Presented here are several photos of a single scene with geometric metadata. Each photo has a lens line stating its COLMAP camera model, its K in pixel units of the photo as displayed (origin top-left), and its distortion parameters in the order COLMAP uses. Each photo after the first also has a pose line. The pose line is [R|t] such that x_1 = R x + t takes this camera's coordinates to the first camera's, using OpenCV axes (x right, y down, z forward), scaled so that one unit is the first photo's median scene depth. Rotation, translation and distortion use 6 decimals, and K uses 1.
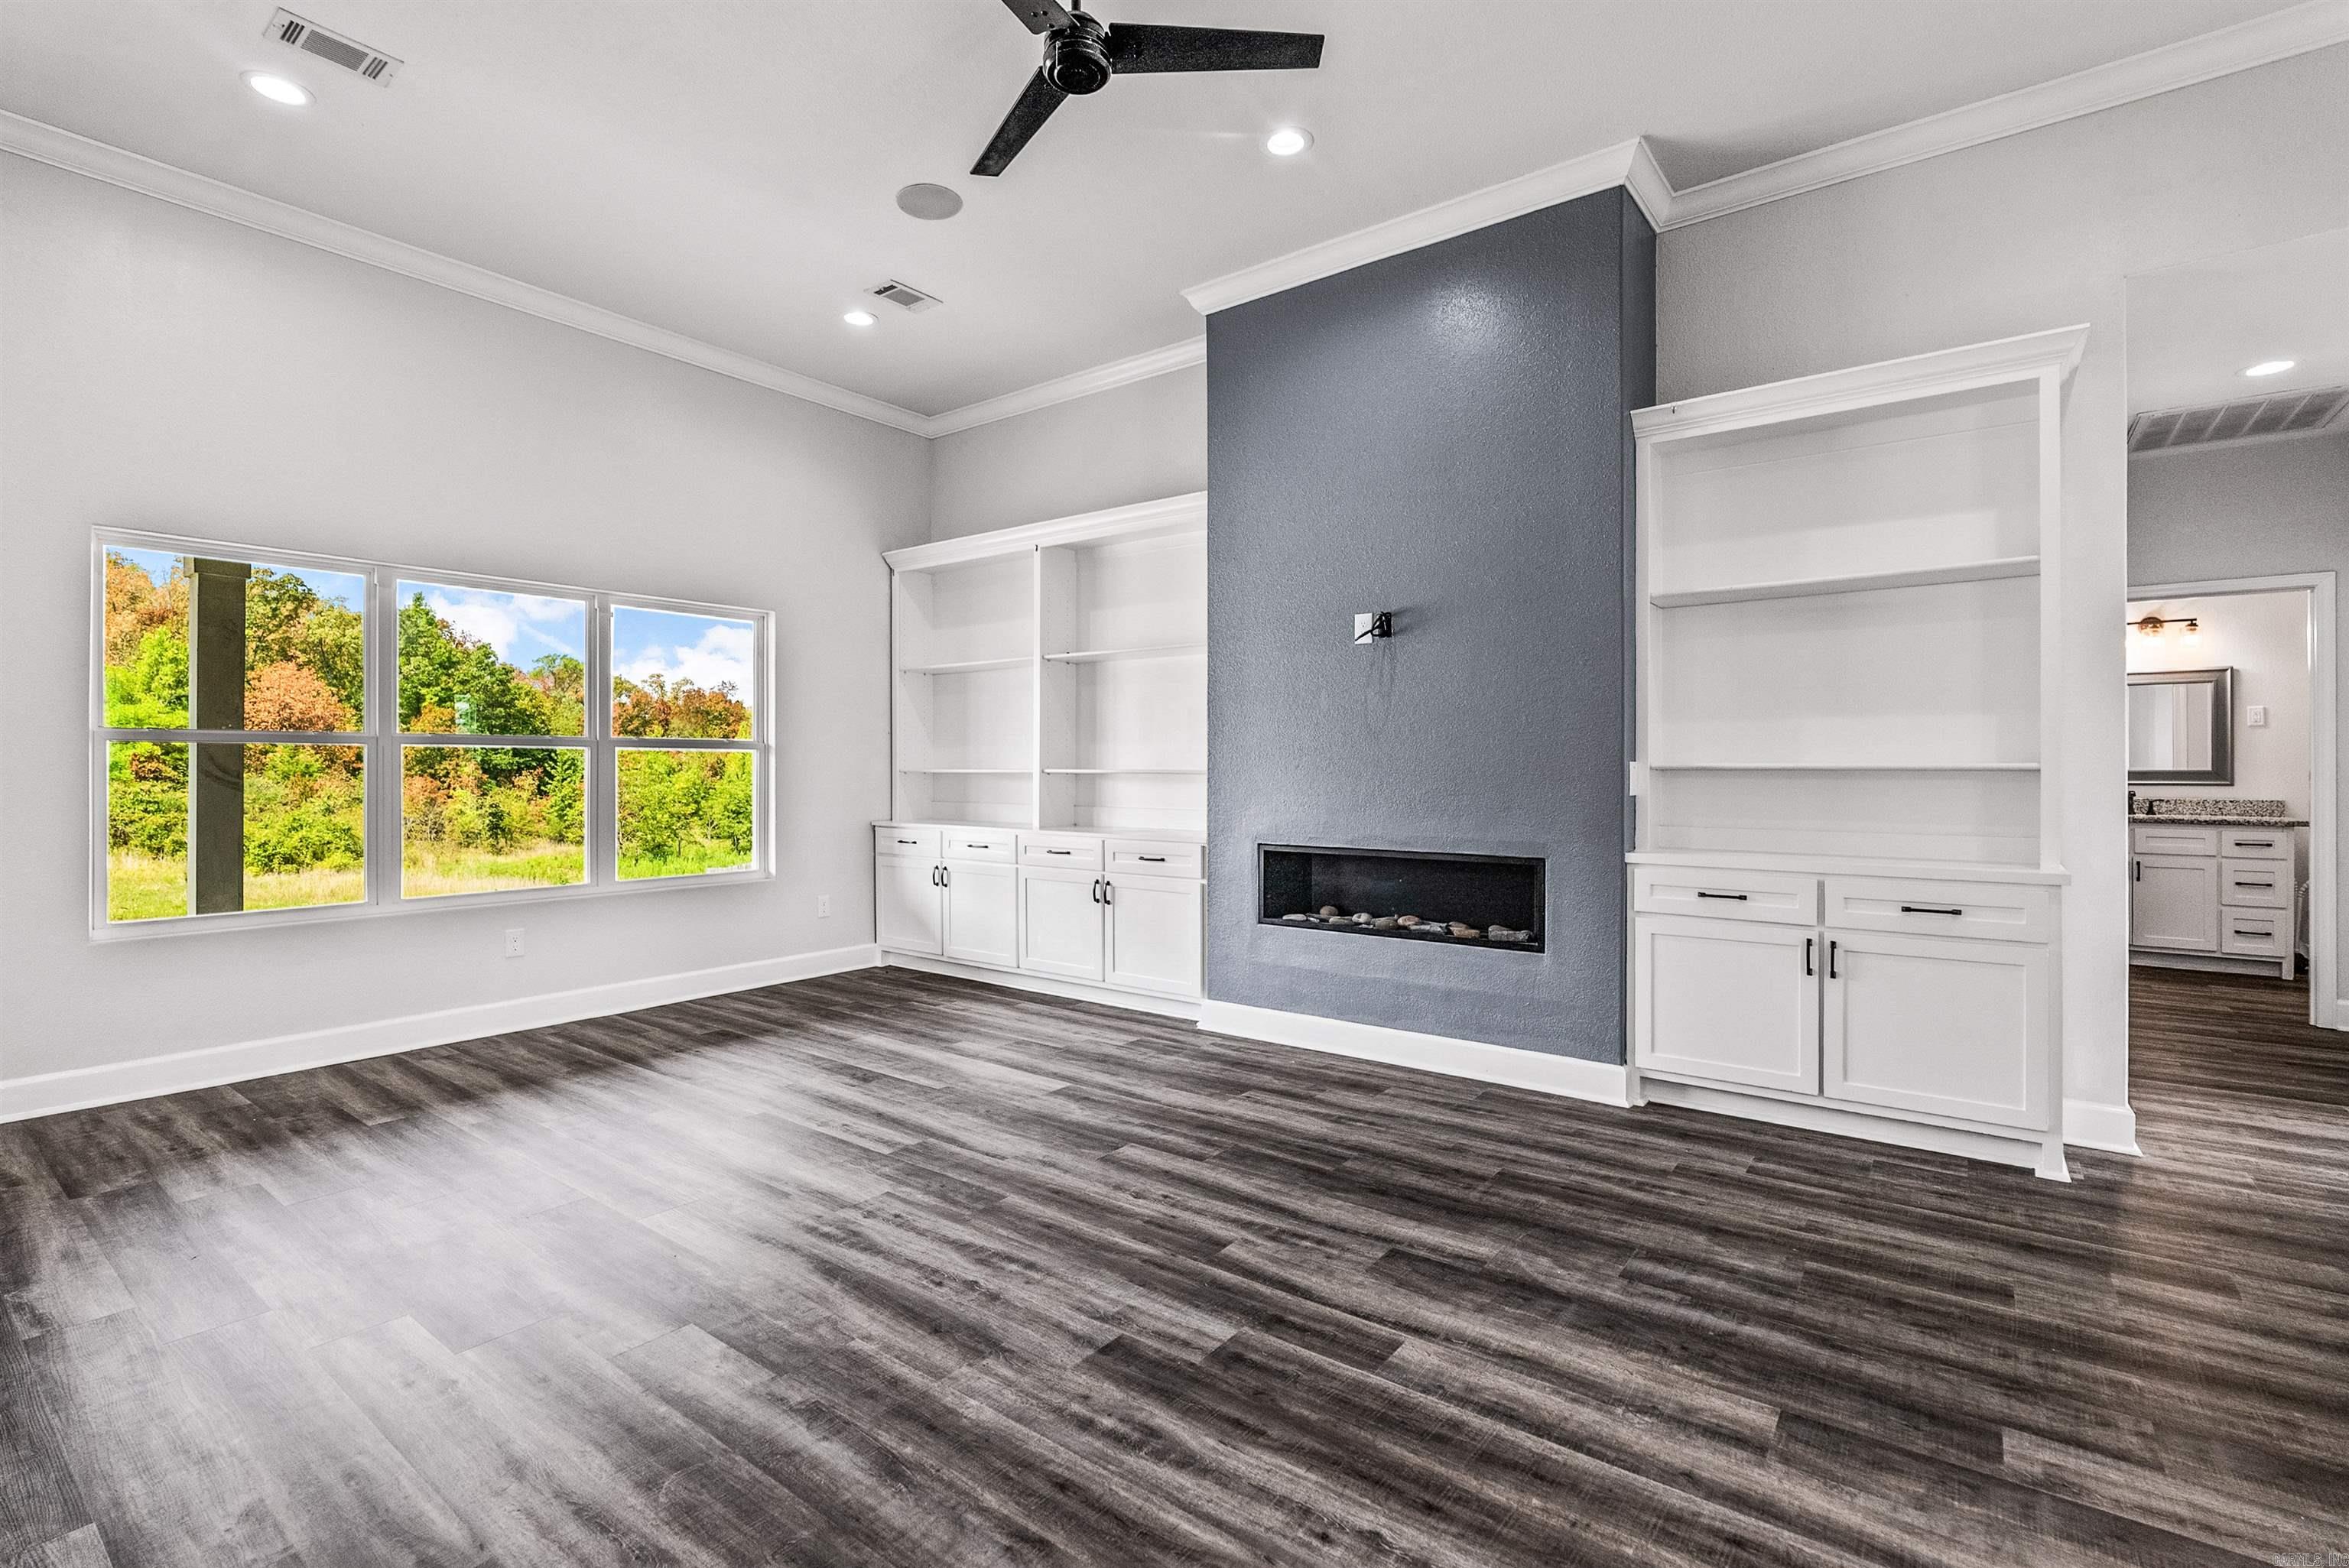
lens RADIAL K [[1057.5, 0, 1179.2], [0, 1057.5, 767.3], [0, 0, 1]] dist [-0.009052, 0.001696]
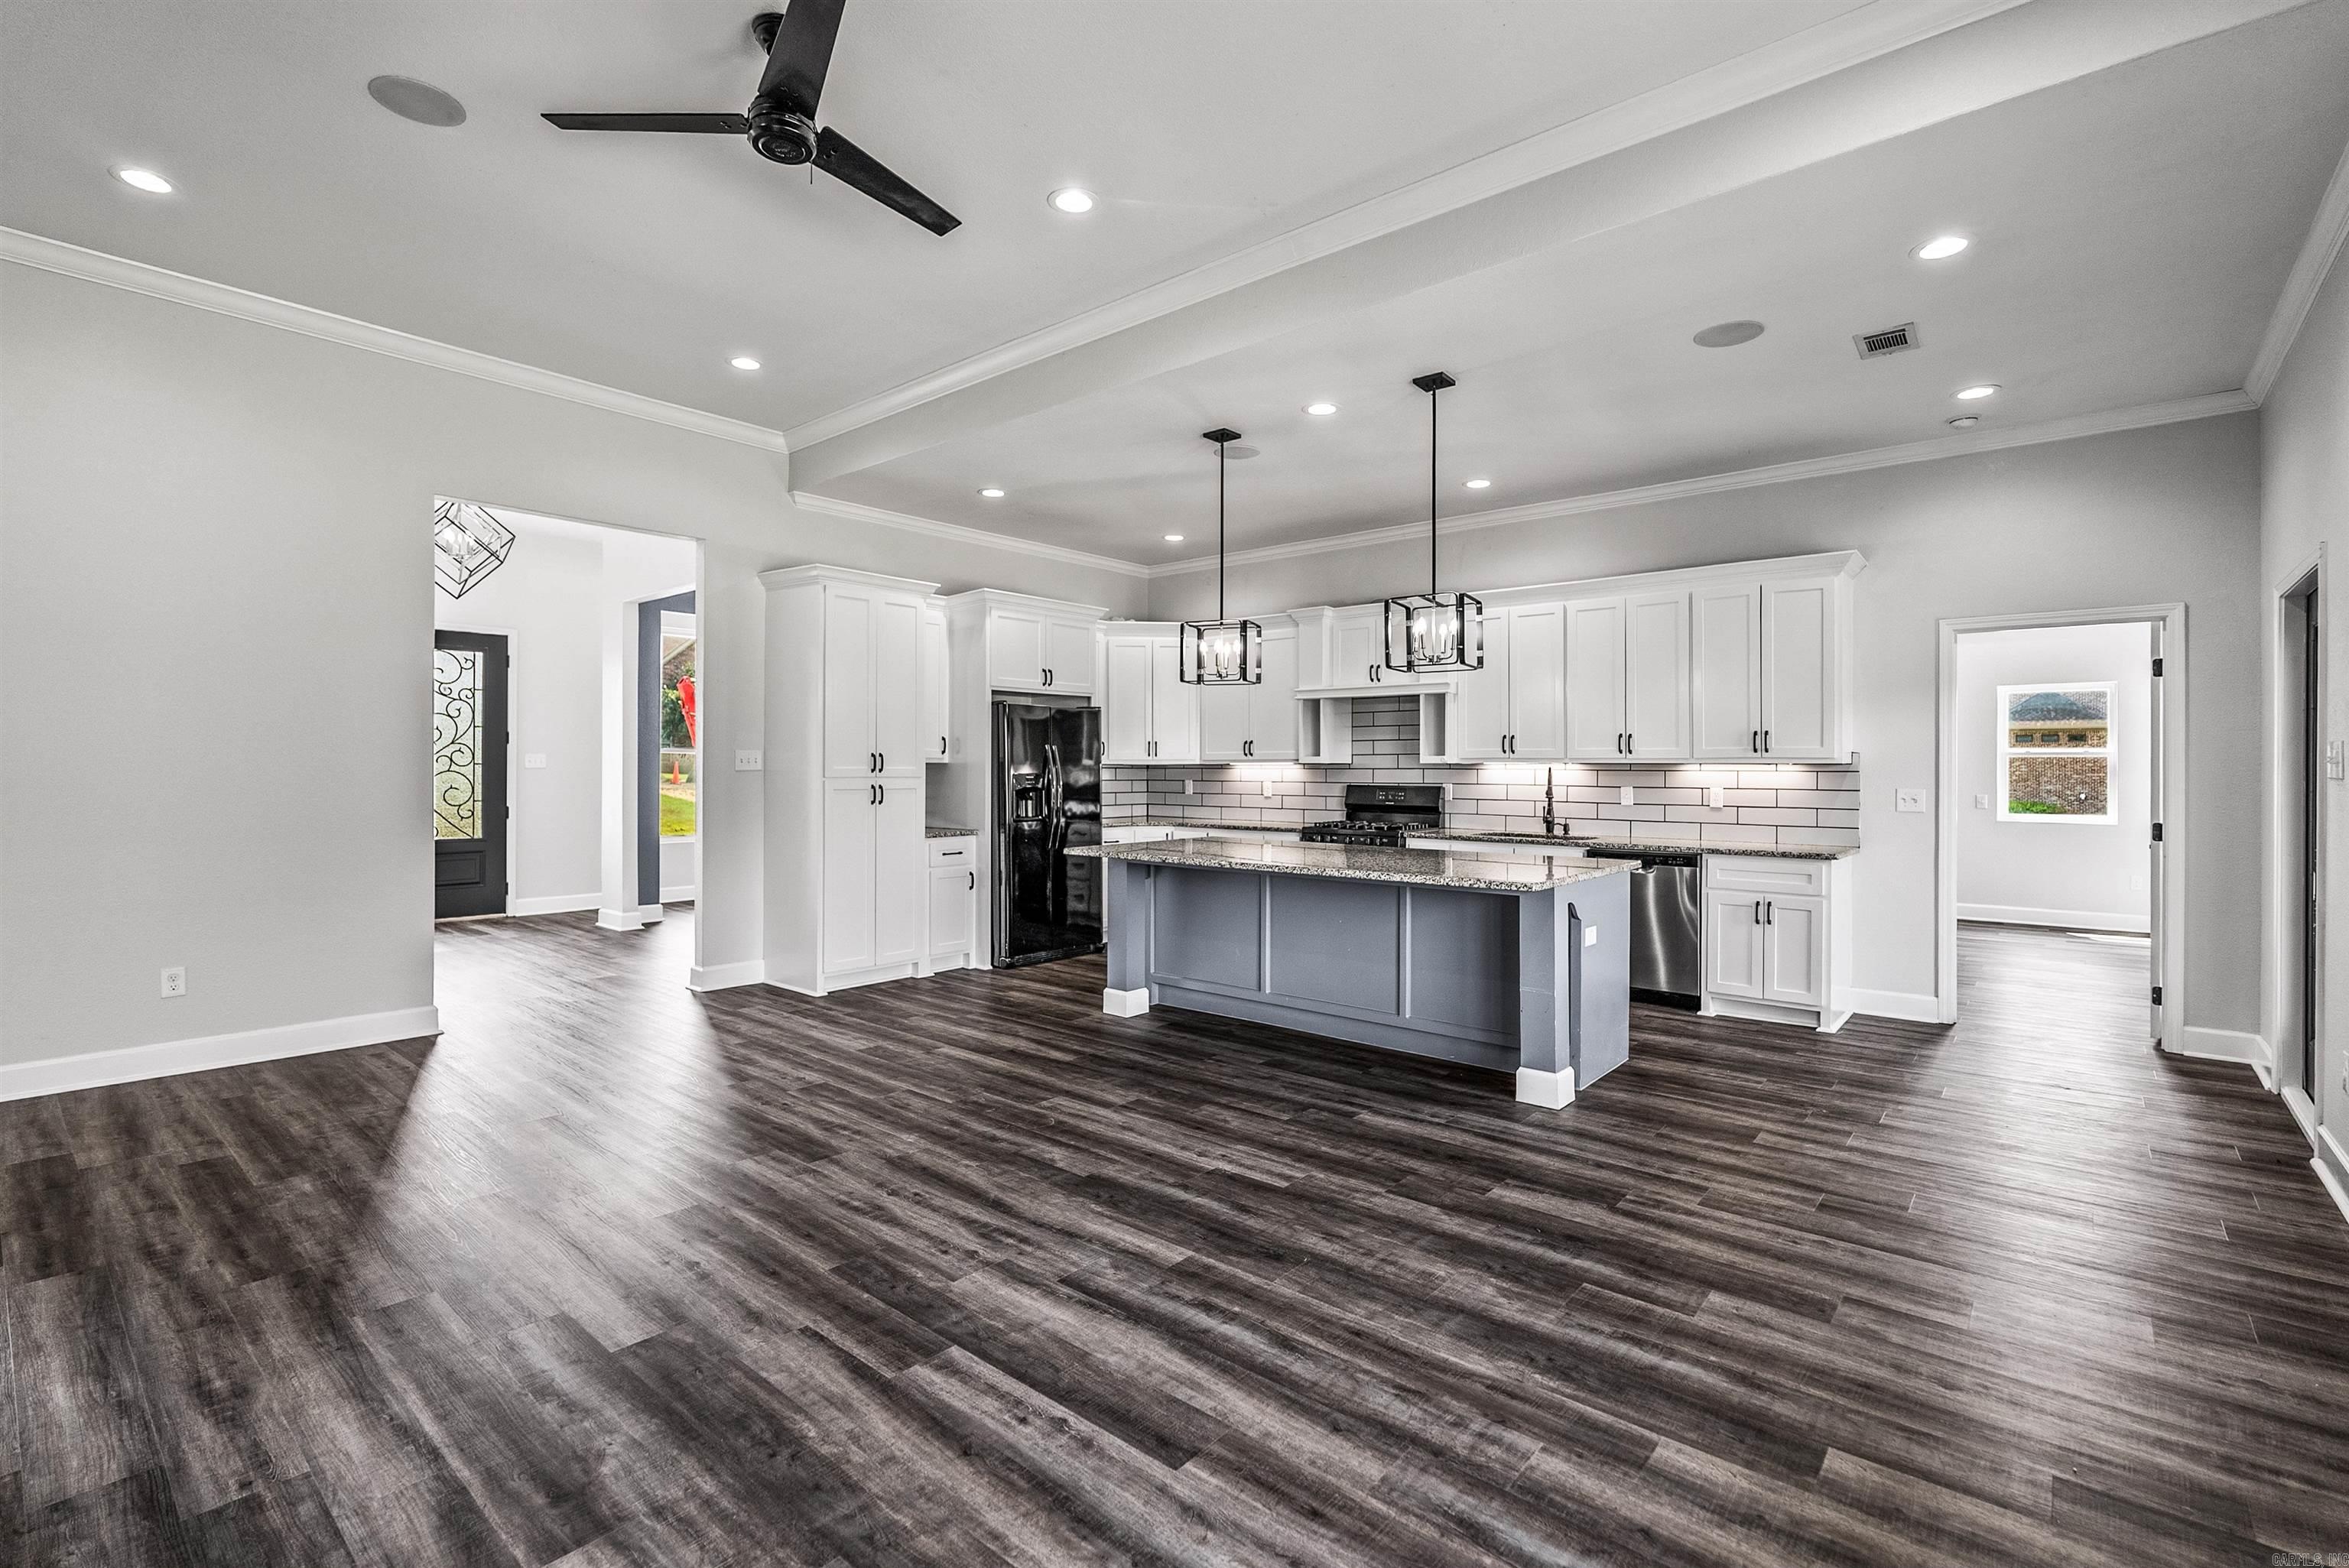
lens RADIAL K [[1041.5, 0, 1176.7], [0, 1041.5, 748.4], [0, 0, 1]] dist [-0.012326, 0.000433]
pose [[-0.998053, -0.002799, 0.062312, -0.391029], [-0.004137, 0.999764, -0.021345, -0.028250], [-0.062238, -0.021561, -0.997828, 1.415577]]
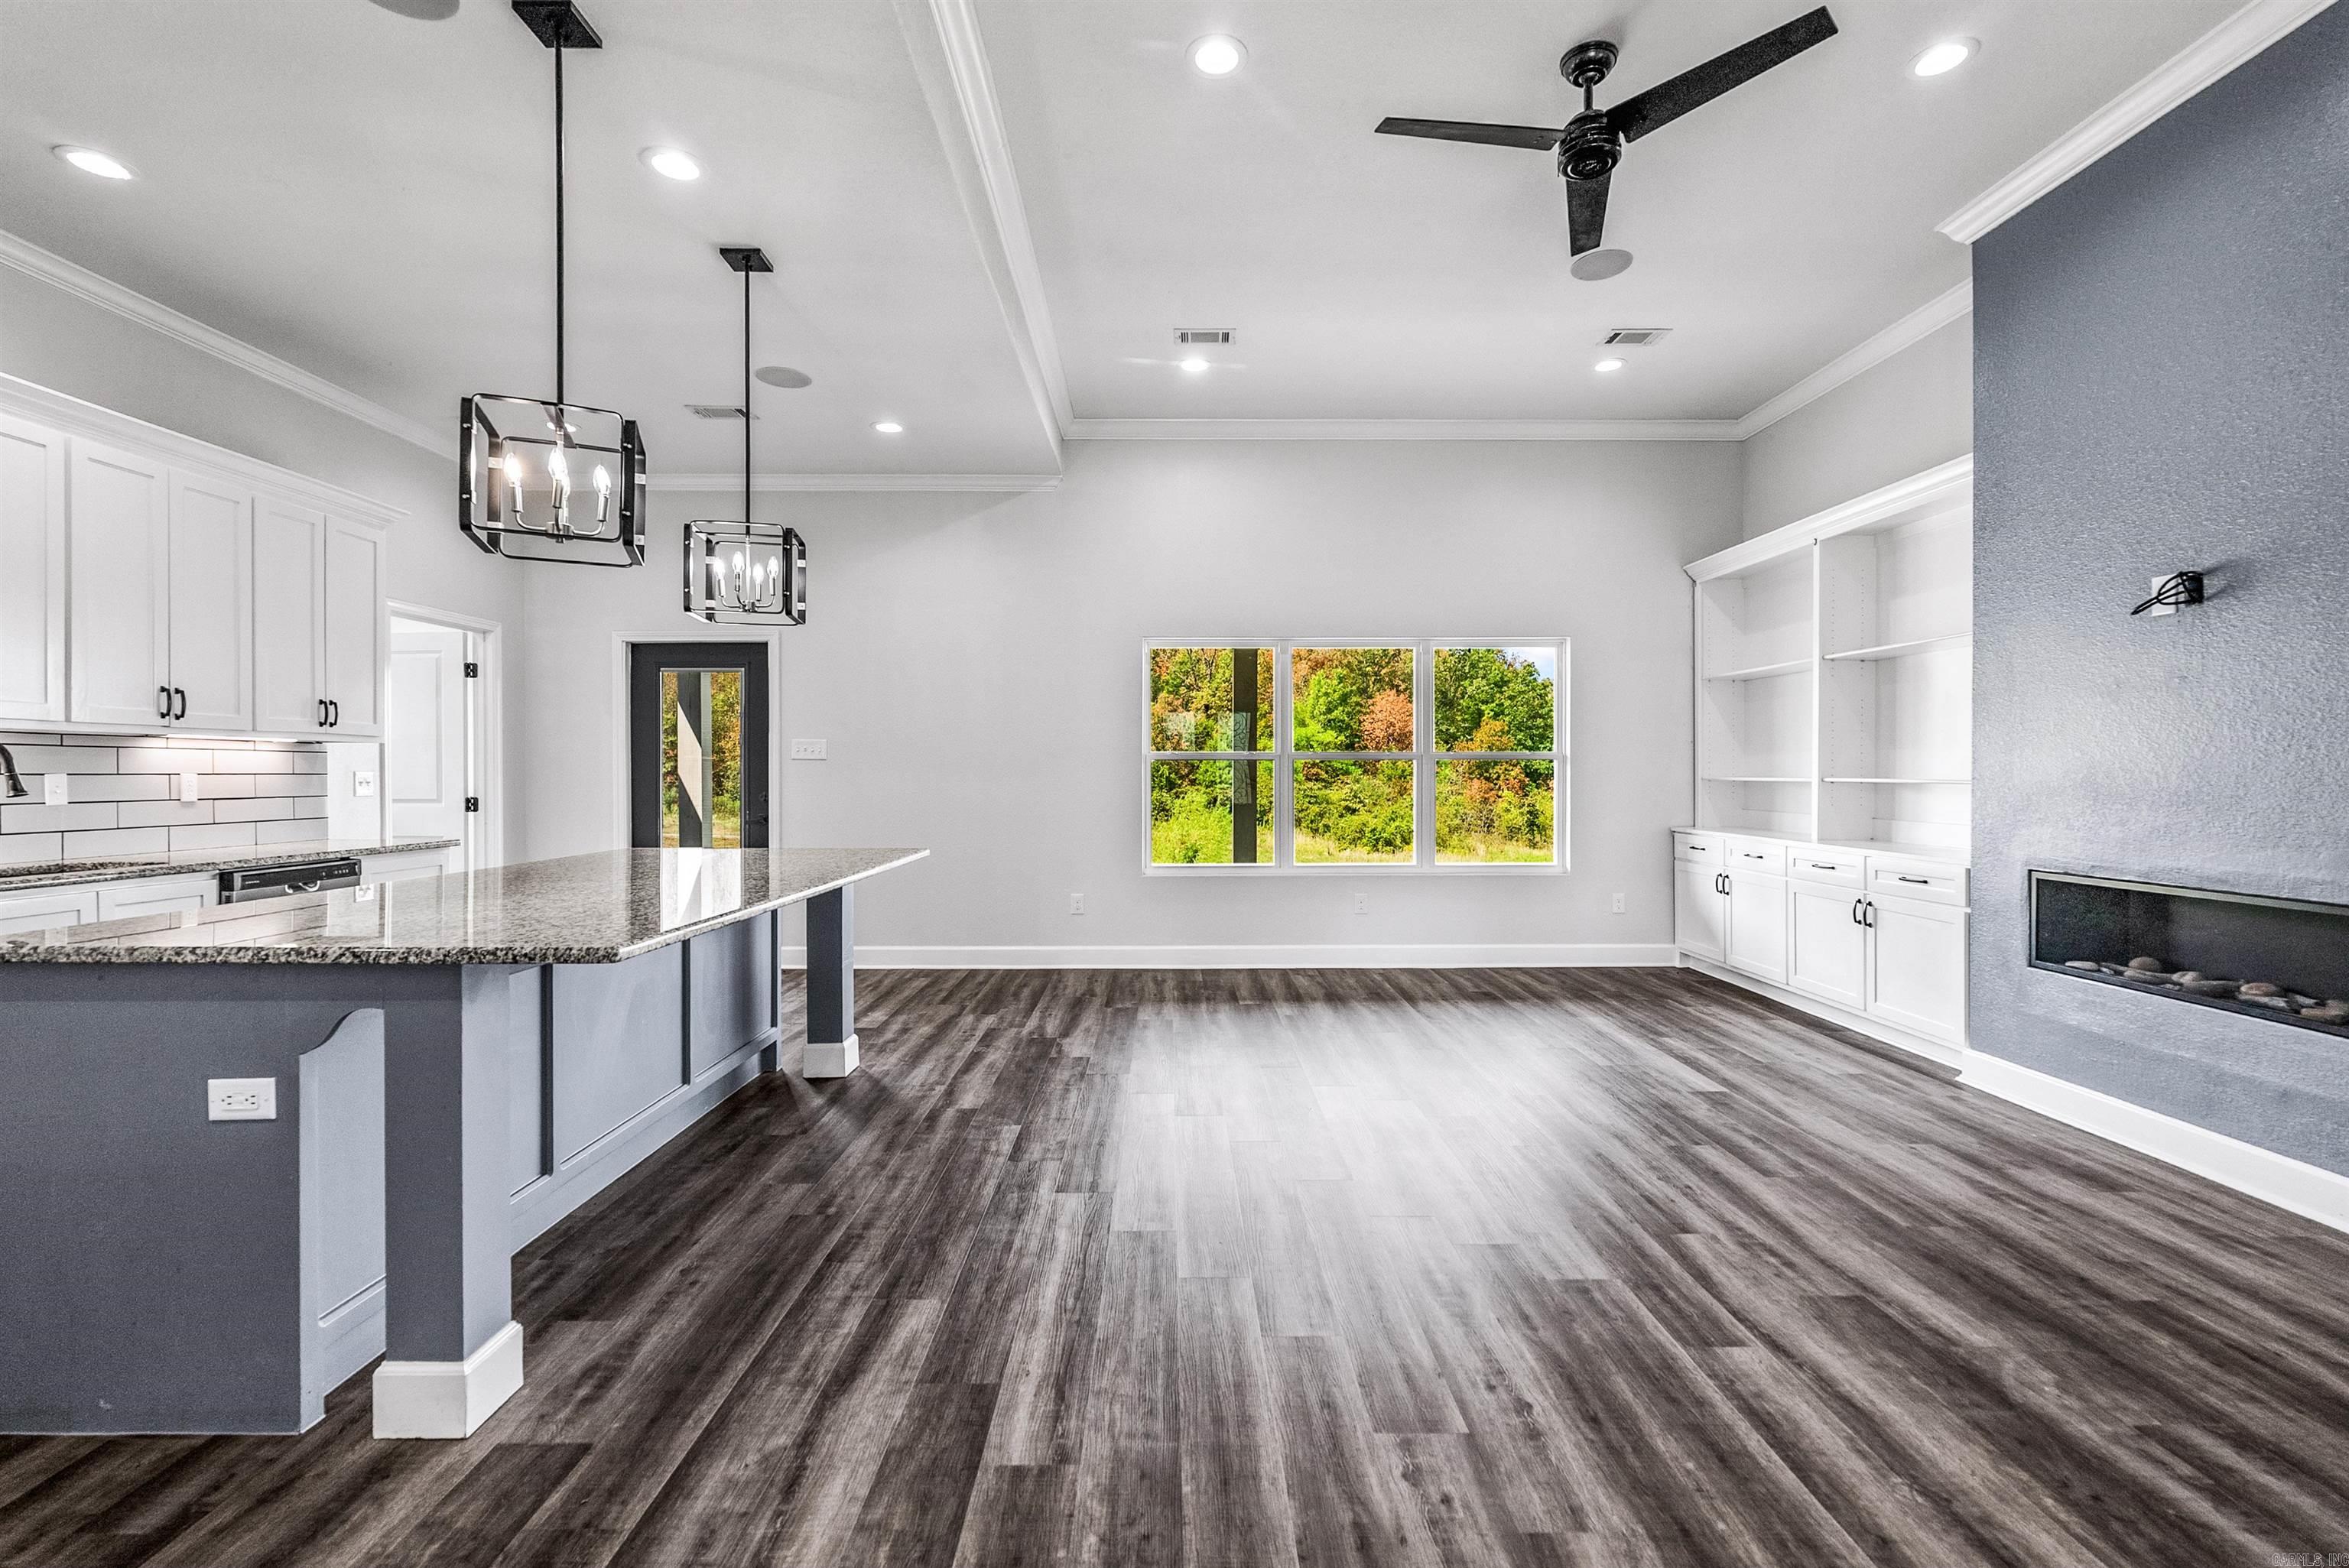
lens RADIAL K [[1054.6, 0, 1174.5], [0, 1054.6, 784.0], [0, 0, 1]] dist [-0.004124, -0.000132]
pose [[0.607027, 0.008510, -0.794636, 0.376569], [0.001445, 0.999929, 0.011813, -0.006369], [0.794680, -0.008319, 0.606971, -0.030261]]
